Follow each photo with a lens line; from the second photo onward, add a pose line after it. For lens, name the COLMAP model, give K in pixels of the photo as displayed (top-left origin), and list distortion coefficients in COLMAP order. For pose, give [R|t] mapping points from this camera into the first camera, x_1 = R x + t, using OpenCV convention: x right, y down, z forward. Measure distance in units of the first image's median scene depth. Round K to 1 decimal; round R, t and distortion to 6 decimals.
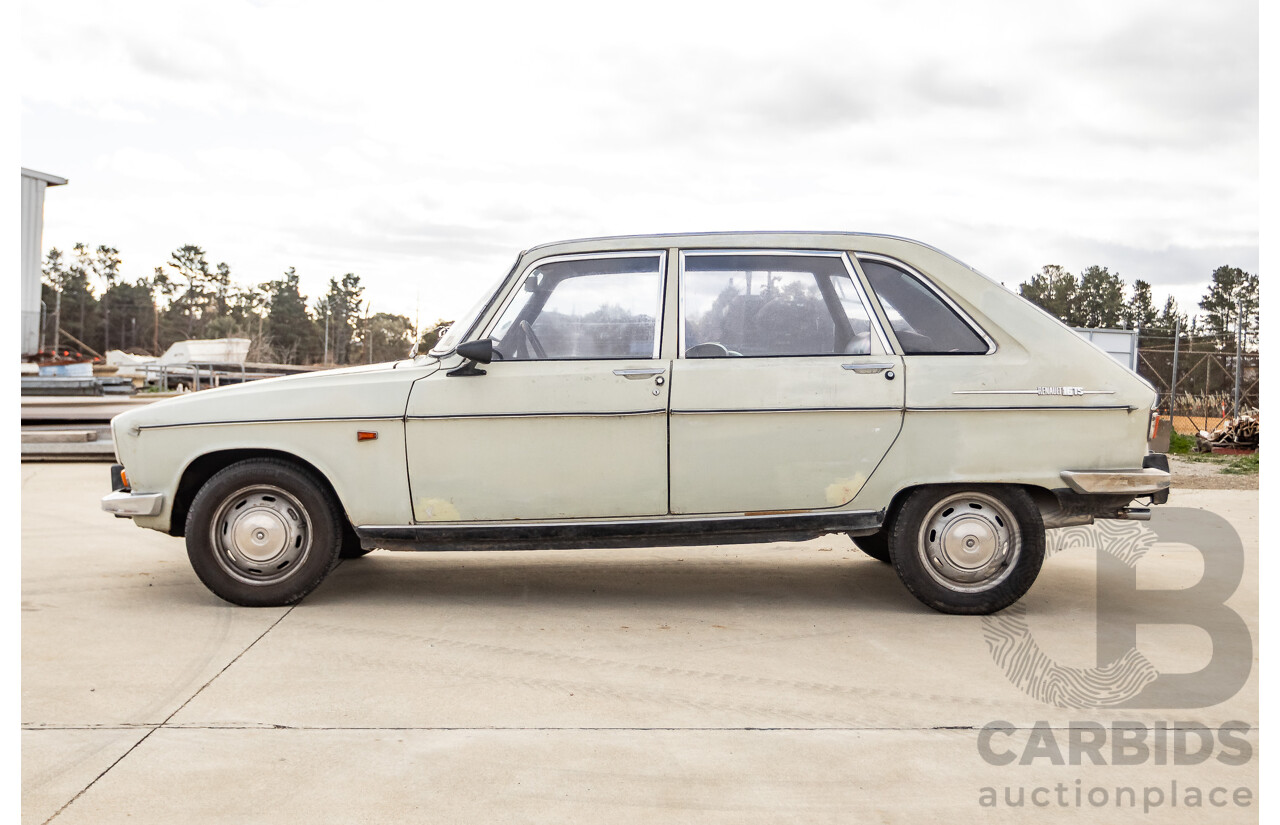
lens RADIAL K [[1529.1, 0, 640.0], [0, 1529.1, 412.5], [0, 0, 1]] dist [-0.005544, -0.026074]
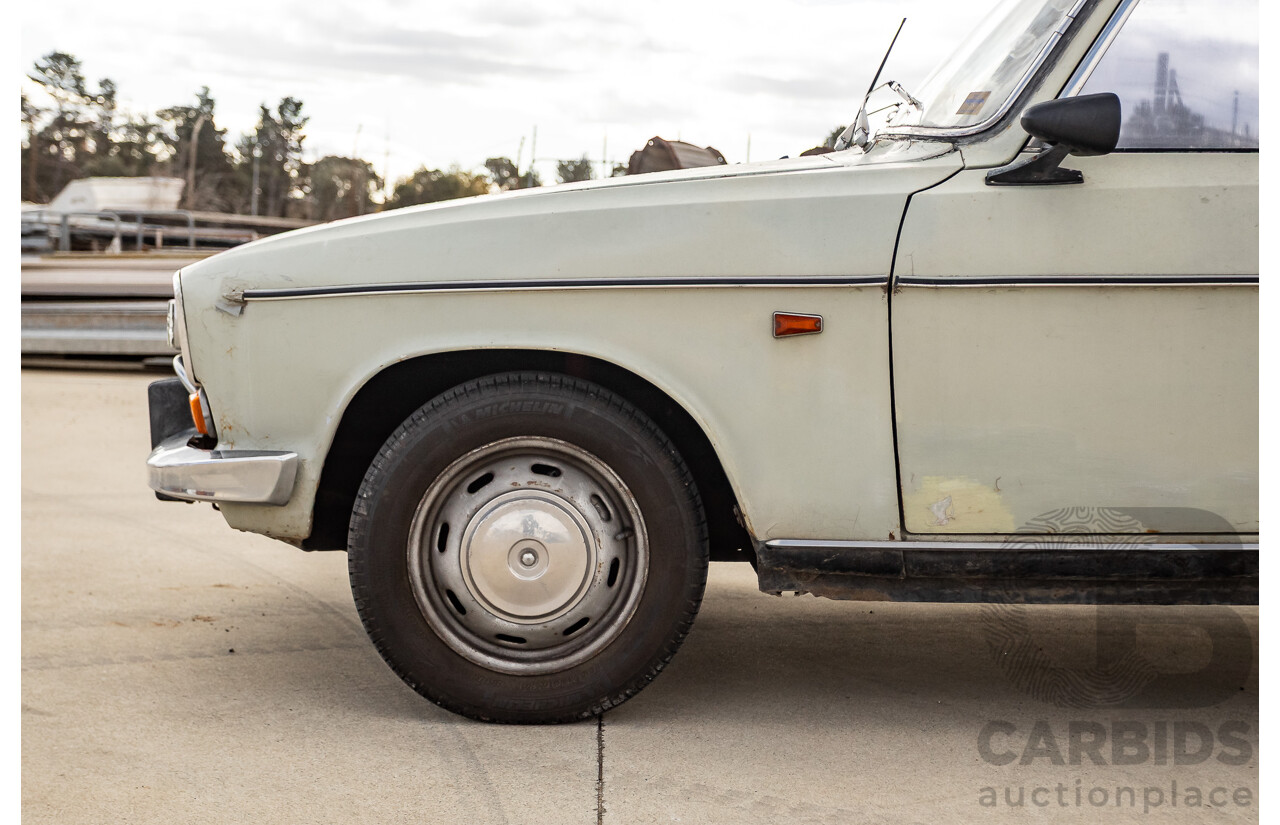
lens RADIAL K [[2185.7, 0, 640.0], [0, 2185.7, 412.5], [0, 0, 1]] dist [-0.036661, -0.036312]
pose [[0.999567, 0.019802, -0.021744, -0.205475], [-0.018732, 0.998654, 0.048370, 0.011017], [0.022673, -0.047942, 0.998593, 0.401620]]
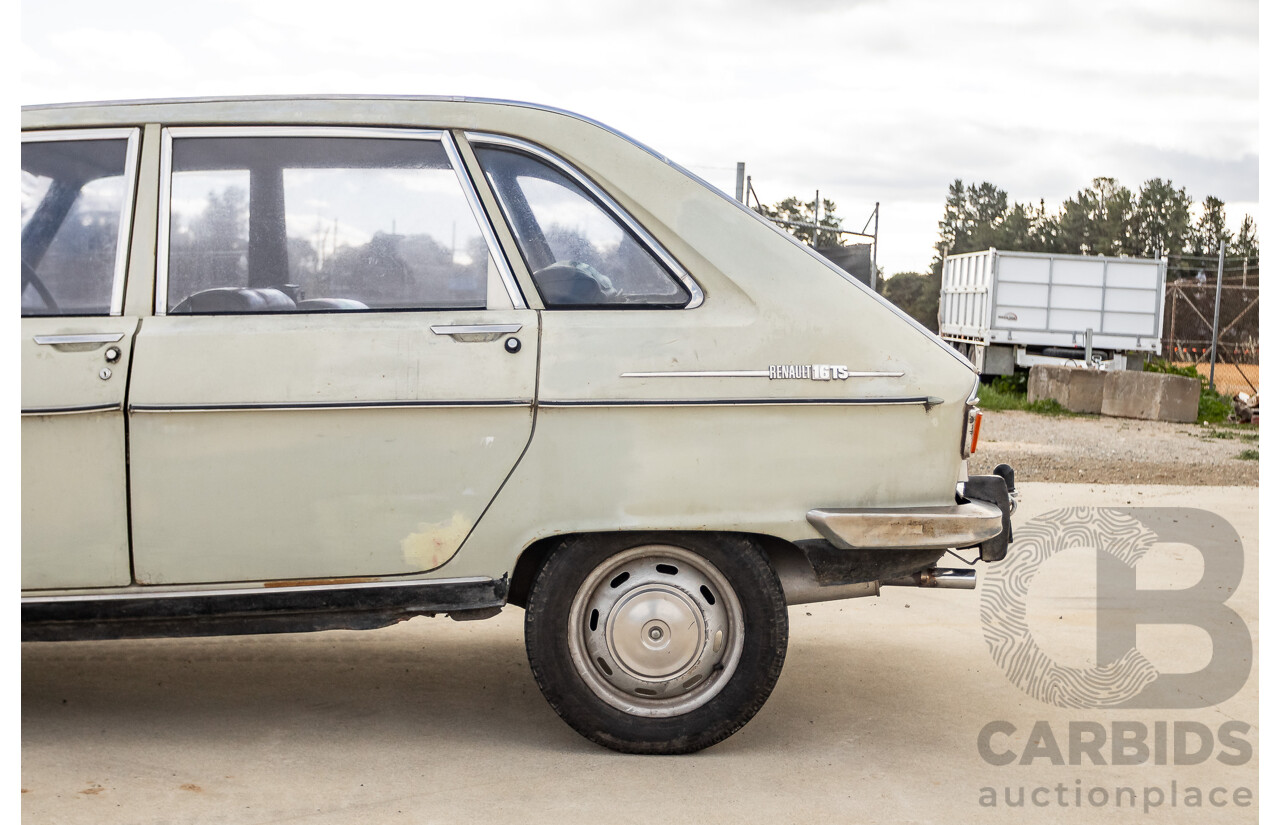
lens RADIAL K [[1896.1, 0, 640.0], [0, 1896.1, 412.5], [0, 0, 1]] dist [-0.027453, 0.003093]
pose [[0.999714, -0.000046, 0.023900, 0.191090], [-0.000628, 0.999602, 0.028187, -0.018724], [-0.023892, -0.028194, 0.999317, 0.278649]]
